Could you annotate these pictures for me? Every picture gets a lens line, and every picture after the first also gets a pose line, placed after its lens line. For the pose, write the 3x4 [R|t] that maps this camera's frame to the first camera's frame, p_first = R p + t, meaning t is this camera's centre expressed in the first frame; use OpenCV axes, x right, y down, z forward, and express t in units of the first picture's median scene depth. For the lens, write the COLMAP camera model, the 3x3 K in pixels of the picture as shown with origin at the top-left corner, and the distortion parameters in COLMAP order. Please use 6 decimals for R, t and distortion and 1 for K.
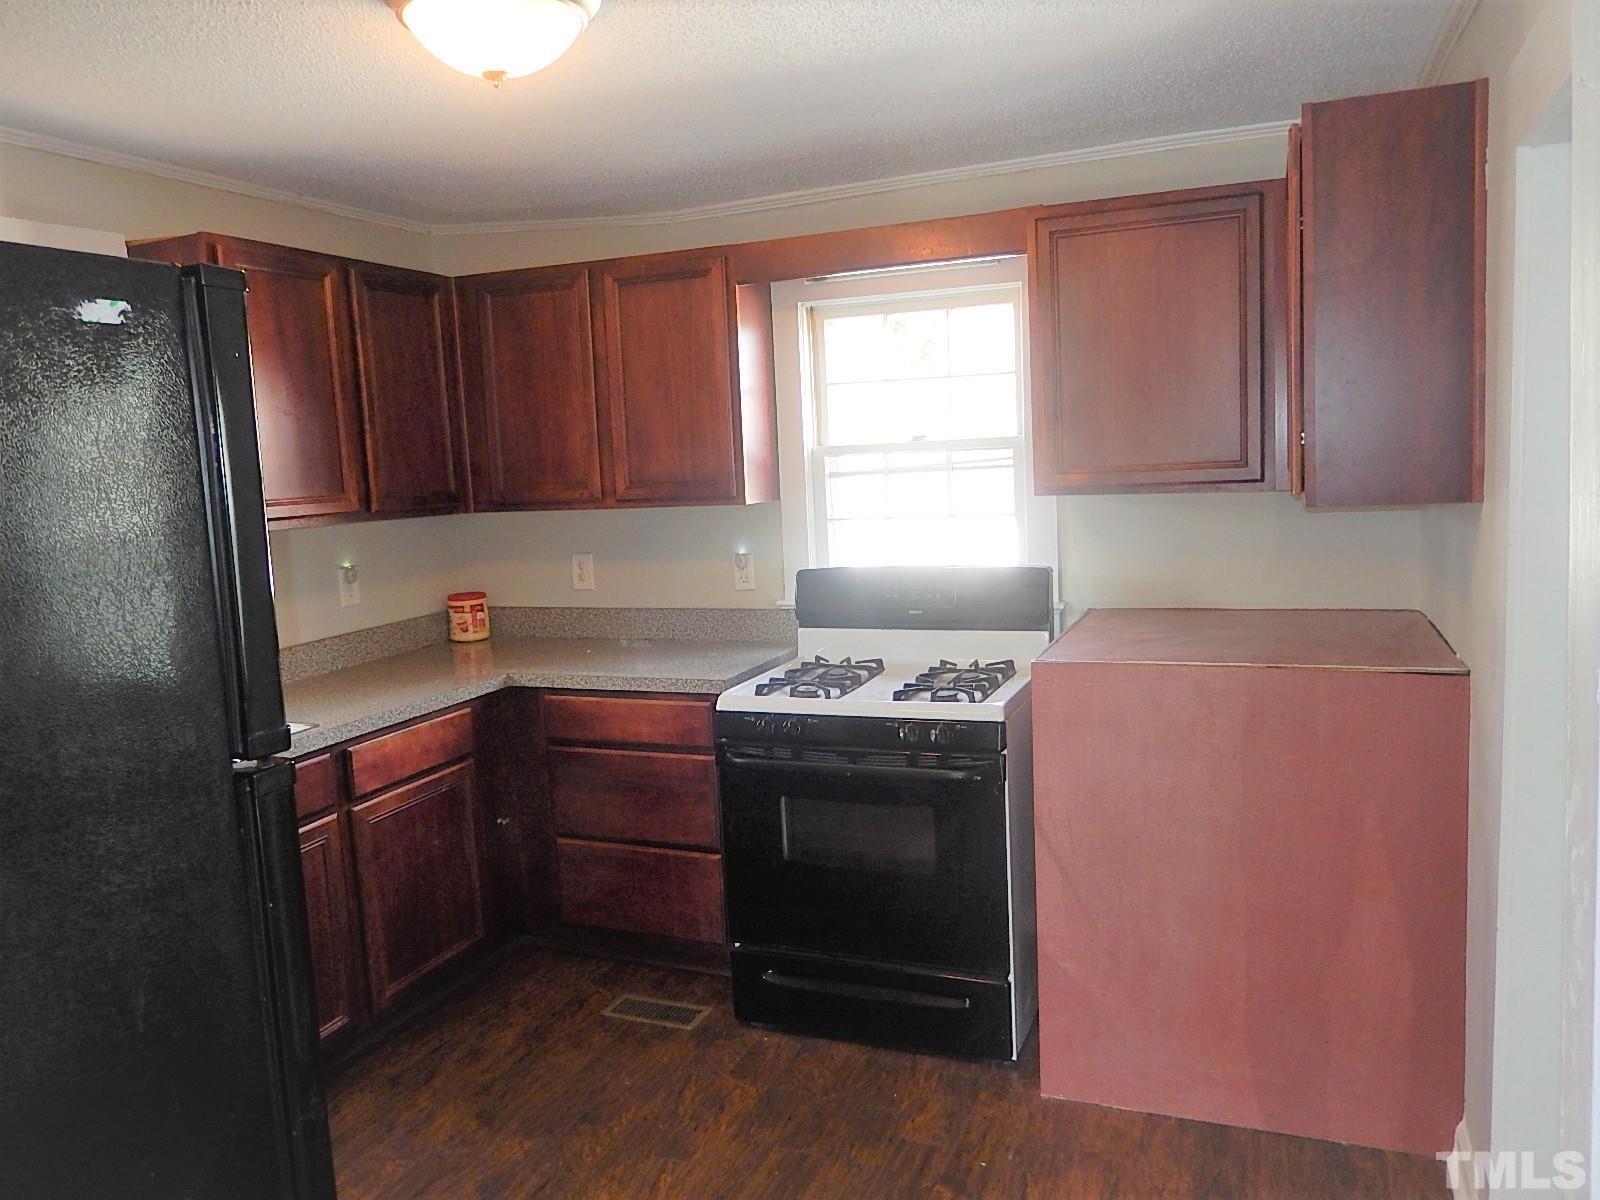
lens RADIAL K [[1204.7, 0, 796.0], [0, 1204.7, 603.7], [0, 0, 1]] dist [0.013683, -0.020919]
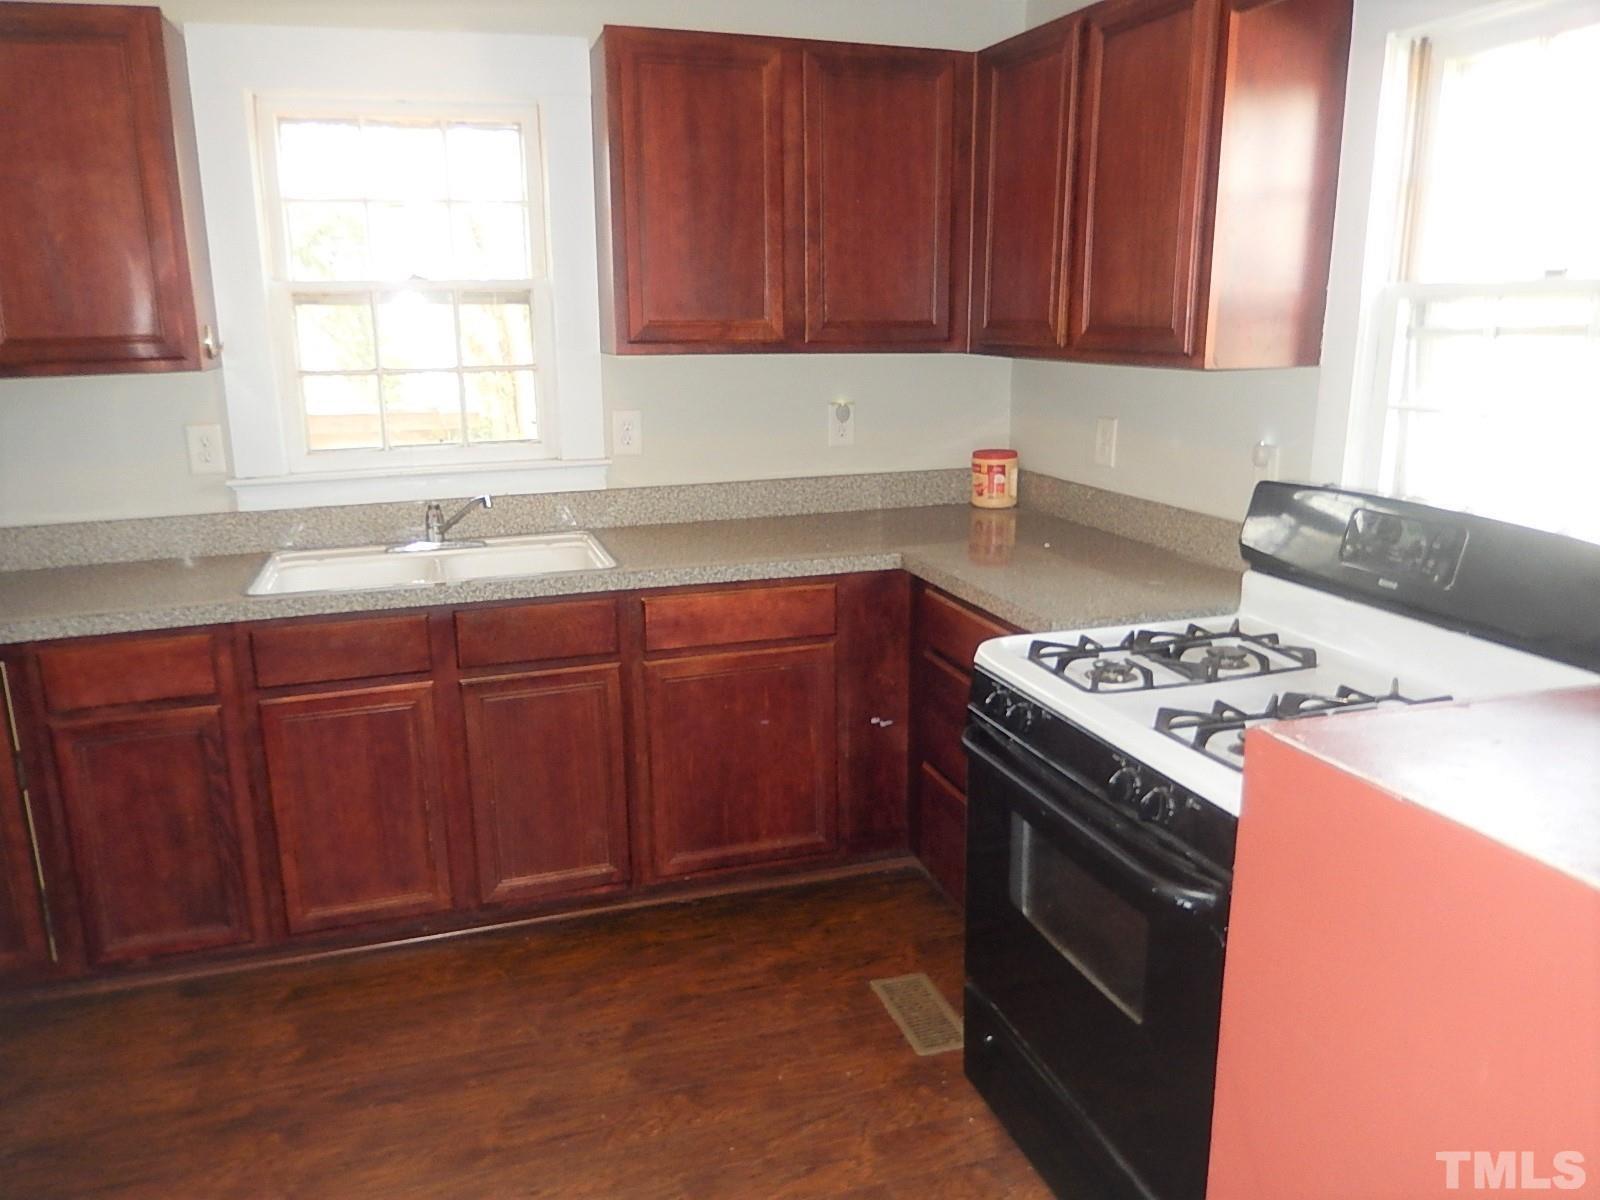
lens RADIAL K [[1204.7, 0, 804.6], [0, 1204.7, 594.5], [0, 0, 1]] dist [0.013683, -0.020919]
pose [[0.647948, 0.219724, -0.729305, 0.332946], [-0.123314, 0.975118, 0.184224, -0.059395], [0.751637, -0.029434, 0.658920, 0.417338]]
